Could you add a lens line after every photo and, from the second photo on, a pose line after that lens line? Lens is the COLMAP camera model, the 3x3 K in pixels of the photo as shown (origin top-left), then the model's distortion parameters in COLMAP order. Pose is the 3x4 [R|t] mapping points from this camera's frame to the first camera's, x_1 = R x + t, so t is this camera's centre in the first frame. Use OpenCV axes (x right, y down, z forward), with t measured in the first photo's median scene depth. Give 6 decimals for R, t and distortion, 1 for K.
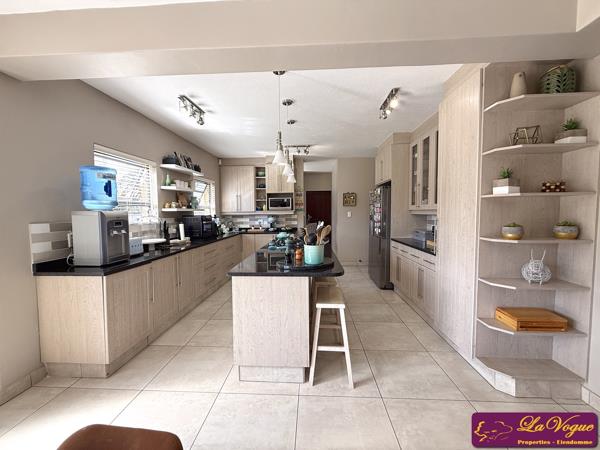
lens RADIAL K [[238.0, 0, 298.6], [0, 238.0, 224.3], [0, 0, 1]] dist [-0.000150, -0.000482]
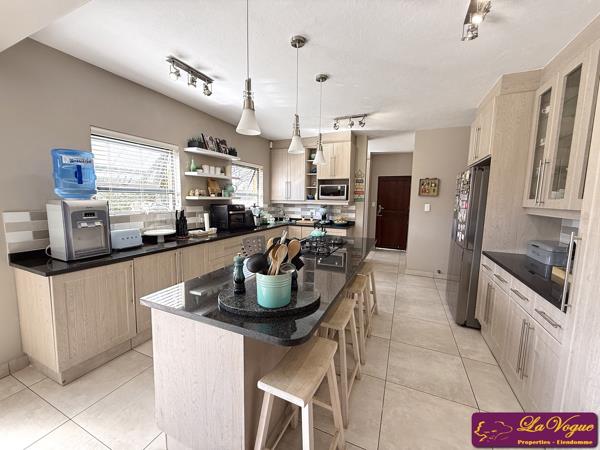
lens RADIAL K [[238.0, 0, 298.6], [0, 238.0, 224.3], [0, 0, 1]] dist [-0.000150, -0.000482]
pose [[0.933706, 0.062152, -0.352605, 0.157709], [-0.042249, 0.997064, 0.063870, -0.031501], [0.355539, -0.044738, 0.933590, 0.252764]]
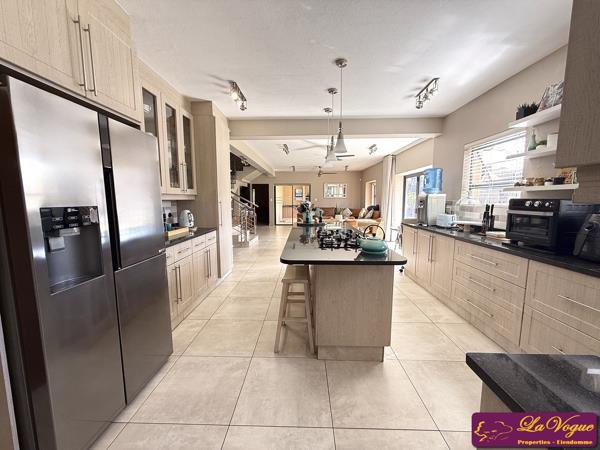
lens RADIAL K [[238.0, 0, 298.6], [0, 238.0, 224.3], [0, 0, 1]] dist [-0.000150, -0.000482]
pose [[-0.999627, 0.012819, -0.024129, 0.098742], [0.008807, 0.987147, 0.159570, -0.069777], [0.025865, 0.159298, -0.986892, 1.518686]]
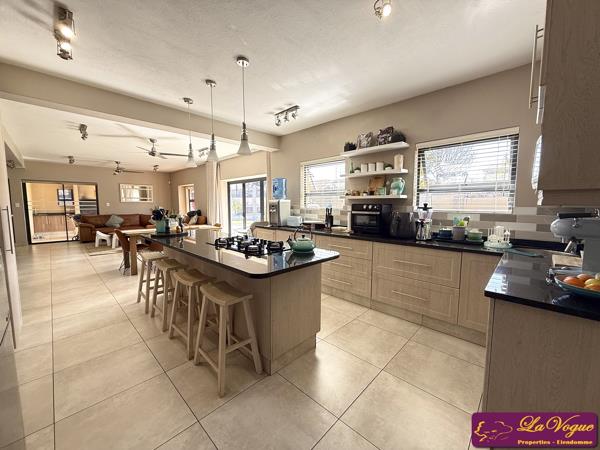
lens RADIAL K [[238.0, 0, 298.6], [0, 238.0, 224.3], [0, 0, 1]] dist [-0.000150, -0.000482]
pose [[-0.652302, 0.071856, -0.754545, 0.343432], [-0.037248, 0.991254, 0.126599, -0.063360], [0.757043, 0.110686, -0.643921, 1.379950]]
